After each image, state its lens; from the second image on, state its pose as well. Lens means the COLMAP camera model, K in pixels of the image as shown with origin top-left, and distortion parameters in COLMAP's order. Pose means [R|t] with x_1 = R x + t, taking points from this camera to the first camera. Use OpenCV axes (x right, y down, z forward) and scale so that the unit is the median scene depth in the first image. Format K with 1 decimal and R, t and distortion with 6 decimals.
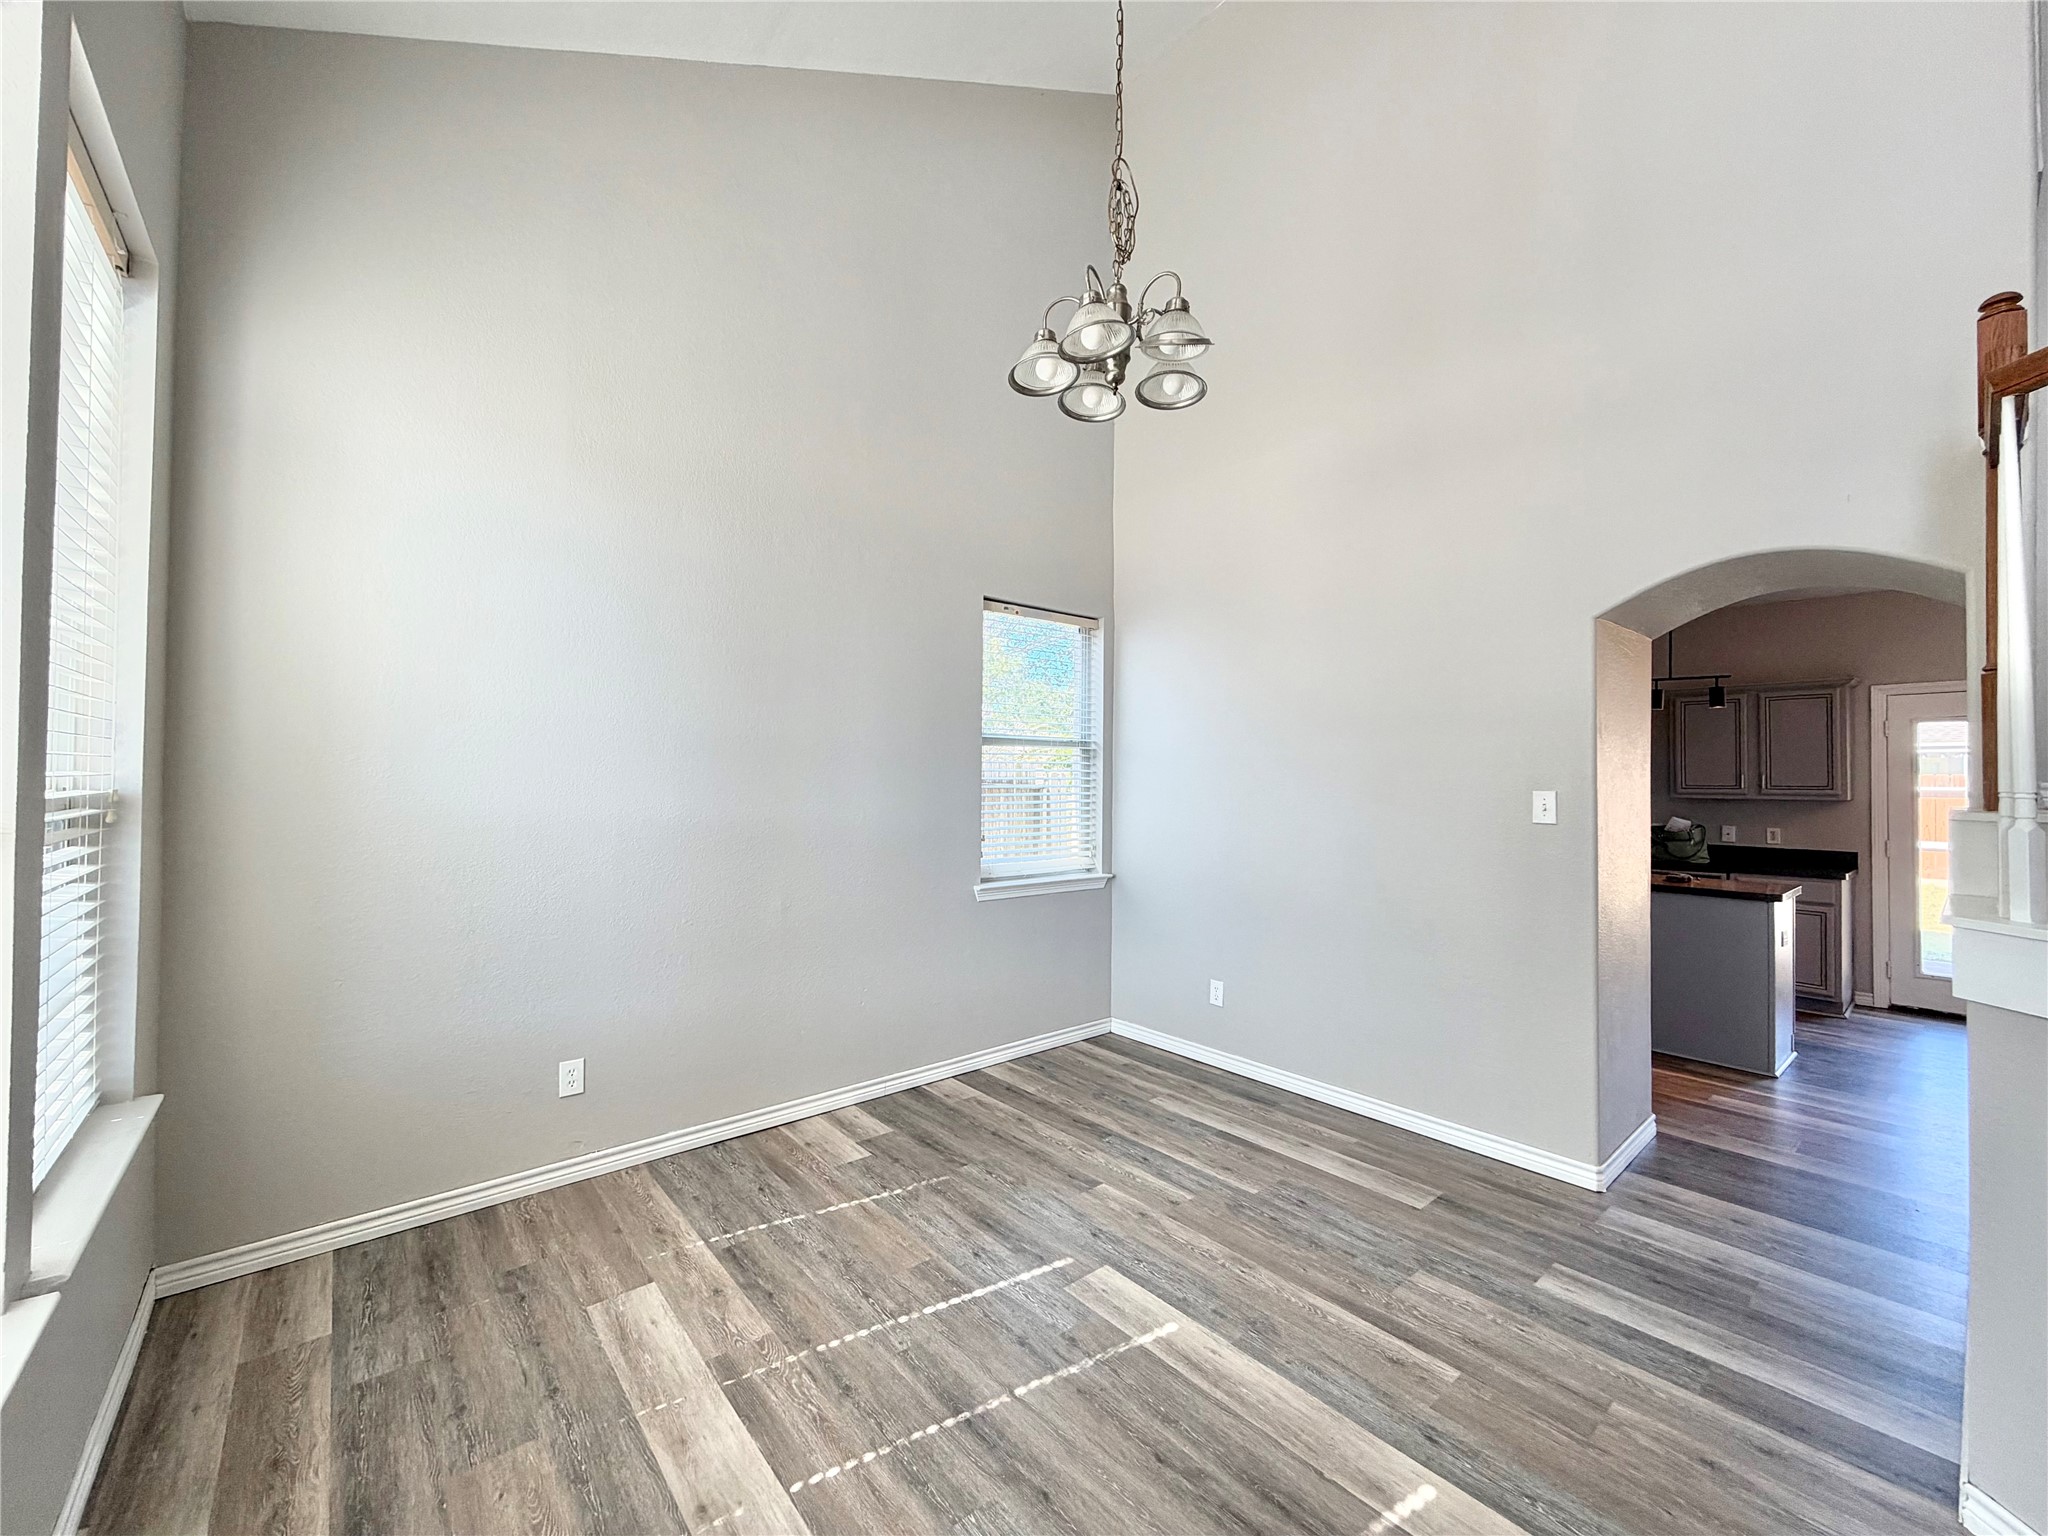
lens RADIAL K [[818.5, 0, 1008.6], [0, 818.5, 770.5], [0, 0, 1]] dist [0.001595, -0.000147]
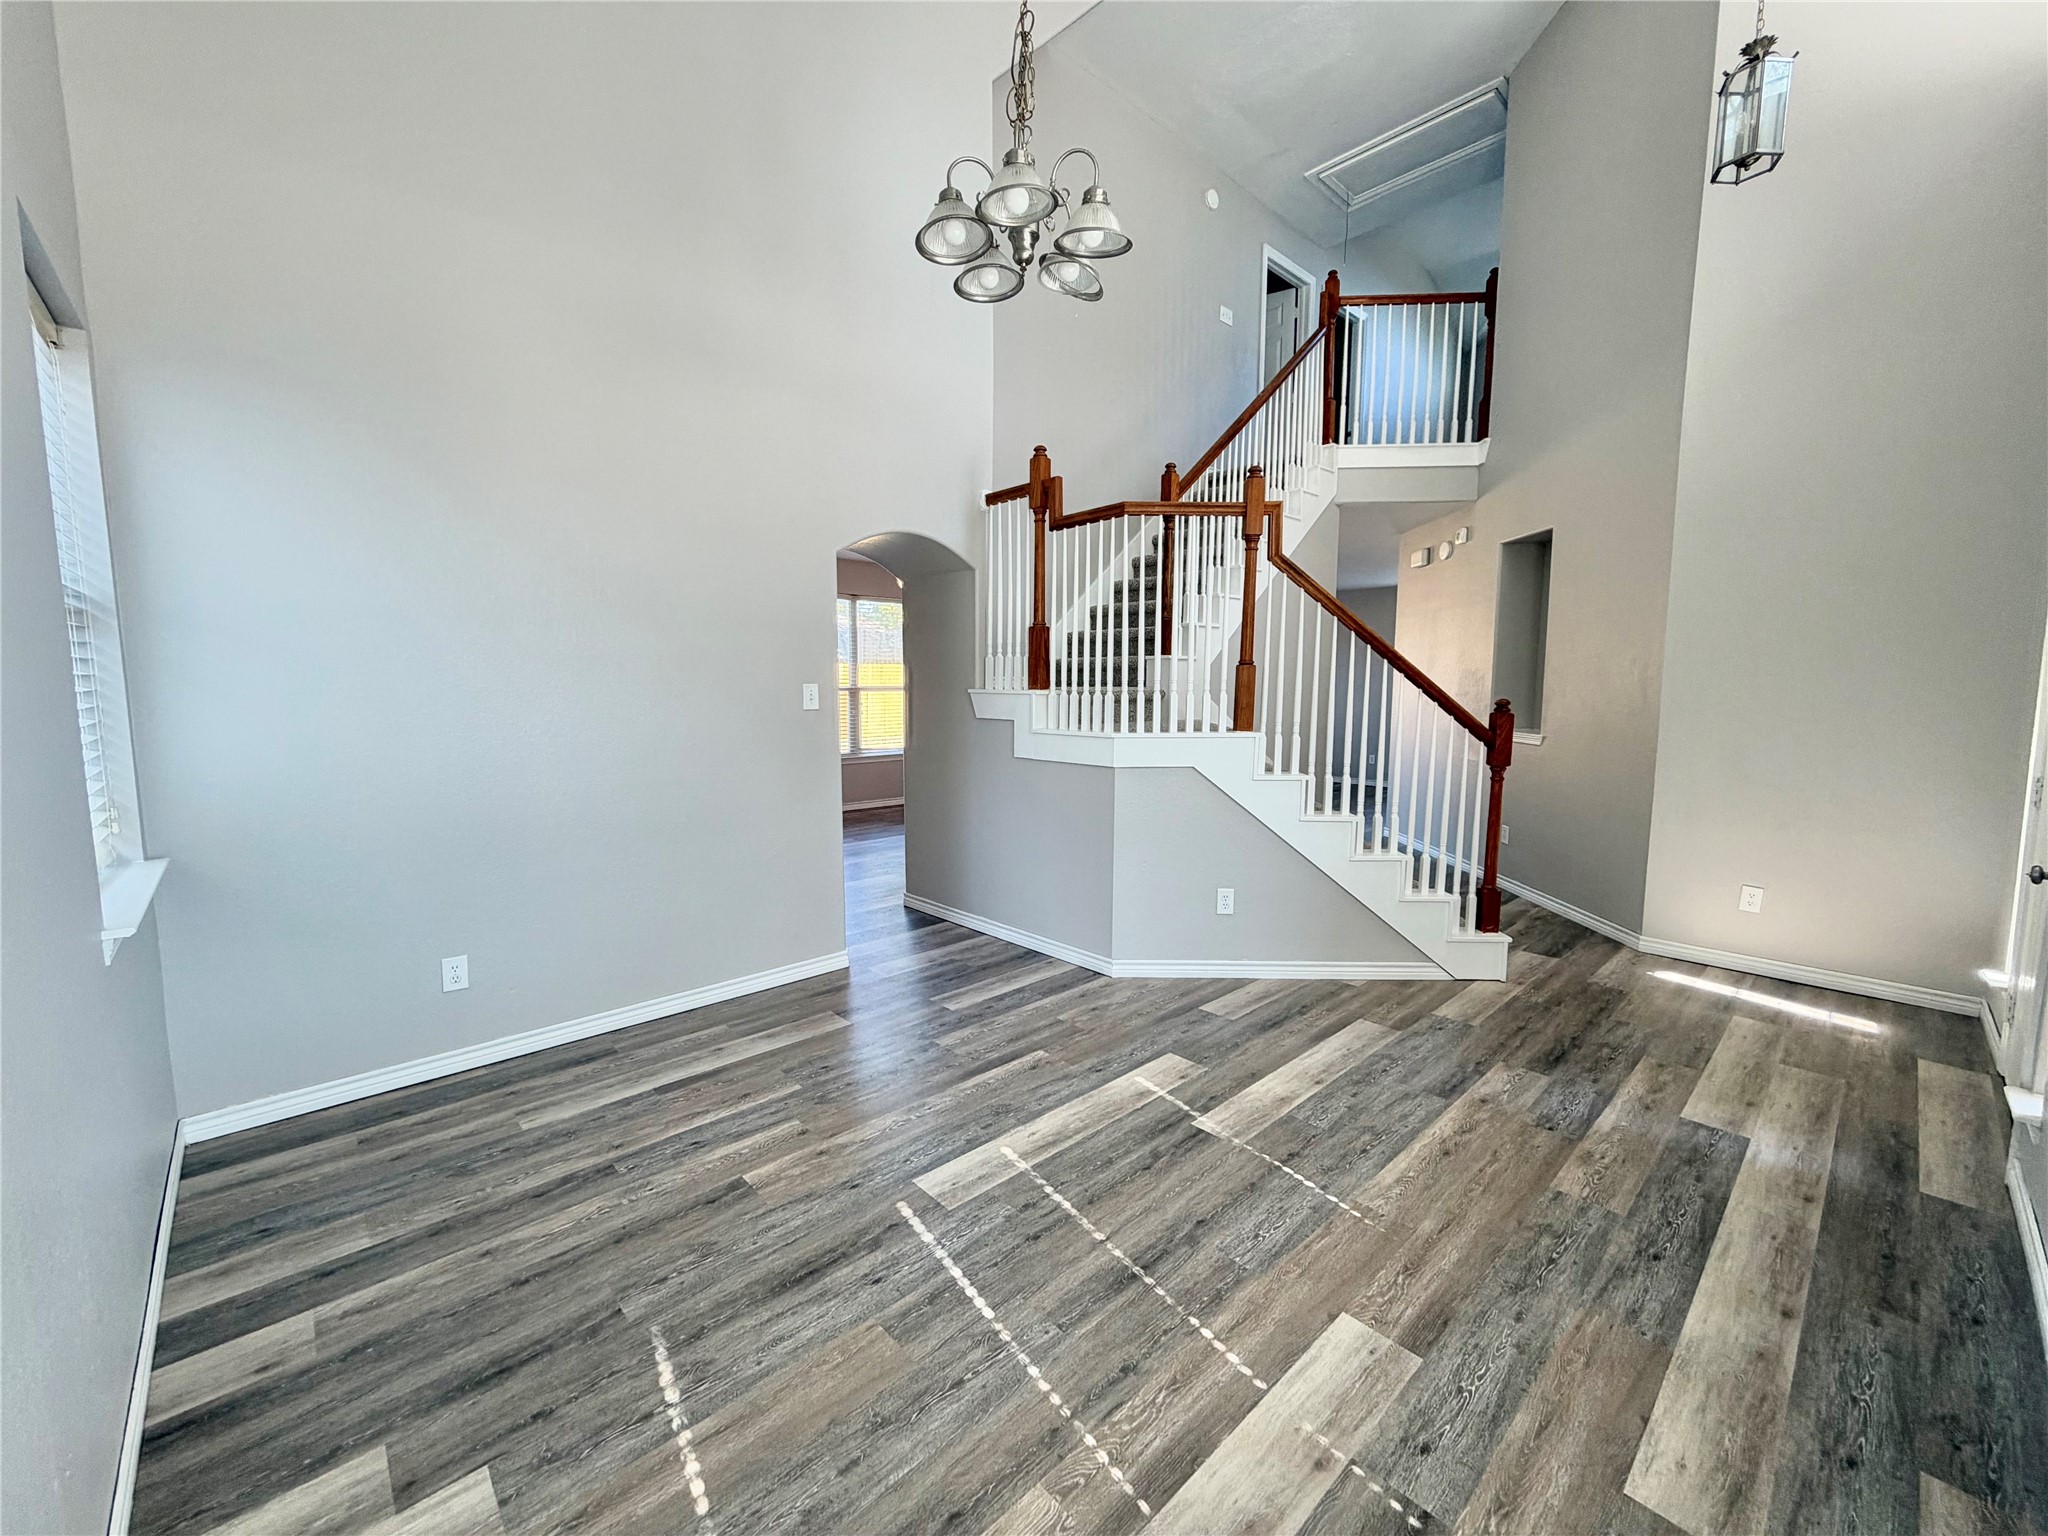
lens RADIAL K [[818.5, 0, 1018.5], [0, 818.5, 758.2], [0, 0, 1]] dist [0.001595, -0.000147]
pose [[-0.052109, -0.102366, 0.993381, -0.752636], [-0.013387, 0.994715, 0.101801, 0.005183], [-0.998552, -0.007994, -0.053204, 0.875179]]
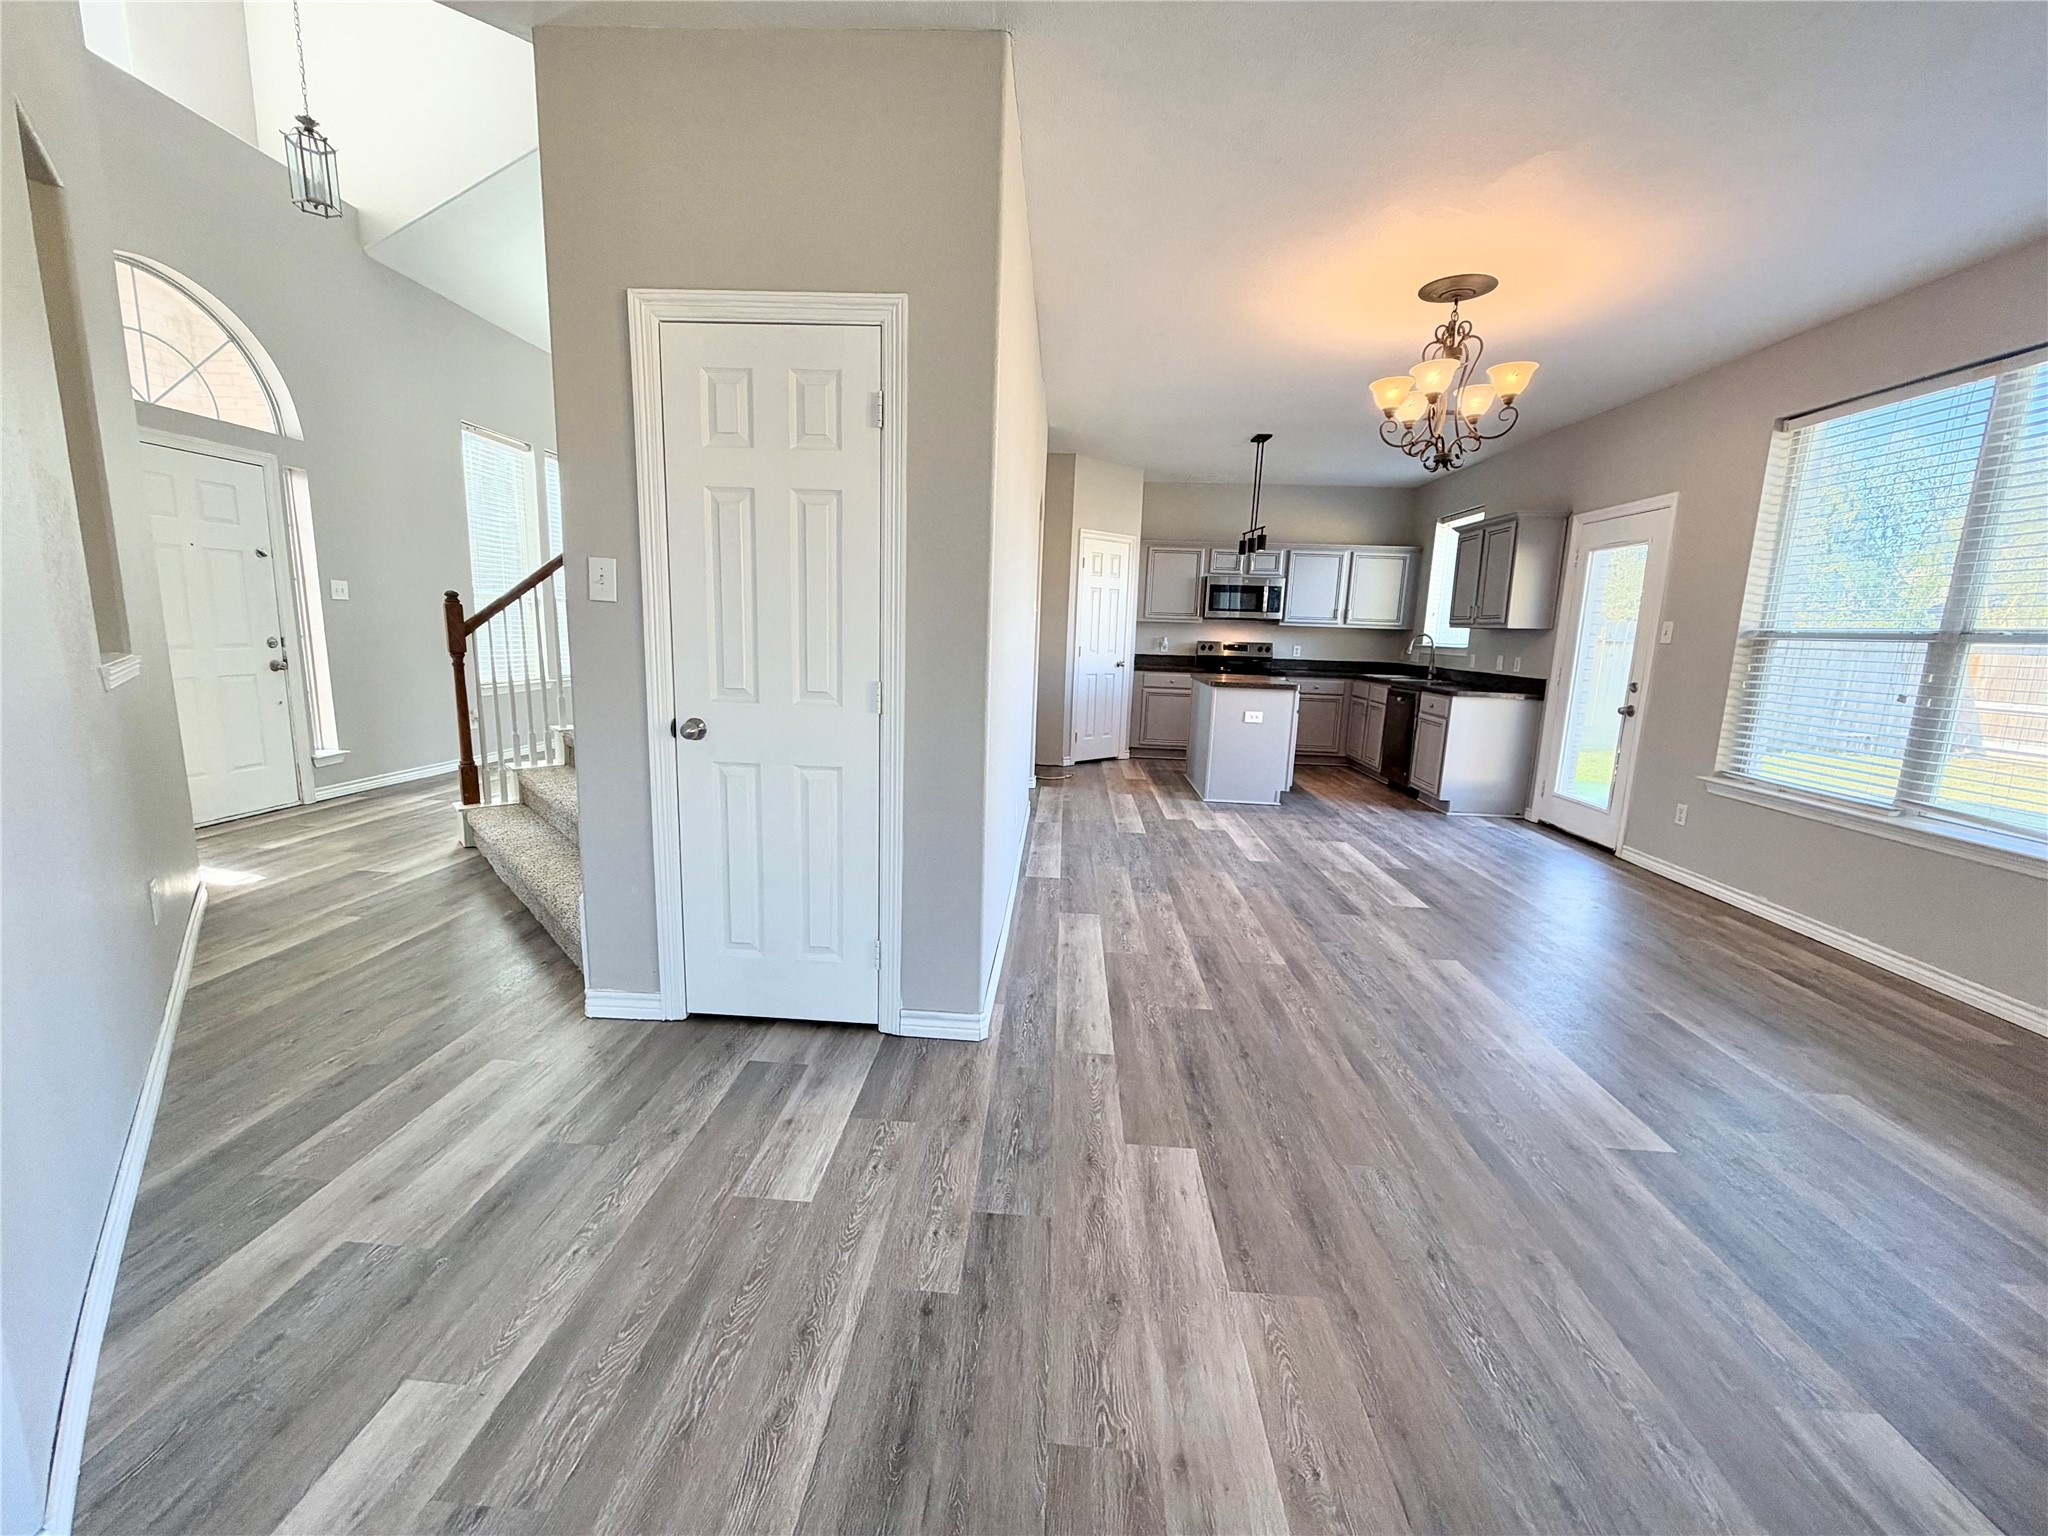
lens RADIAL K [[818.5, 0, 1014.7], [0, 818.5, 766.4], [0, 0, 1]] dist [0.001595, -0.000147]
pose [[0.726342, 0.131458, -0.674645, 2.656750], [-0.020918, 0.985313, 0.169473, 0.082129], [0.687015, -0.108983, 0.718424, -0.524377]]
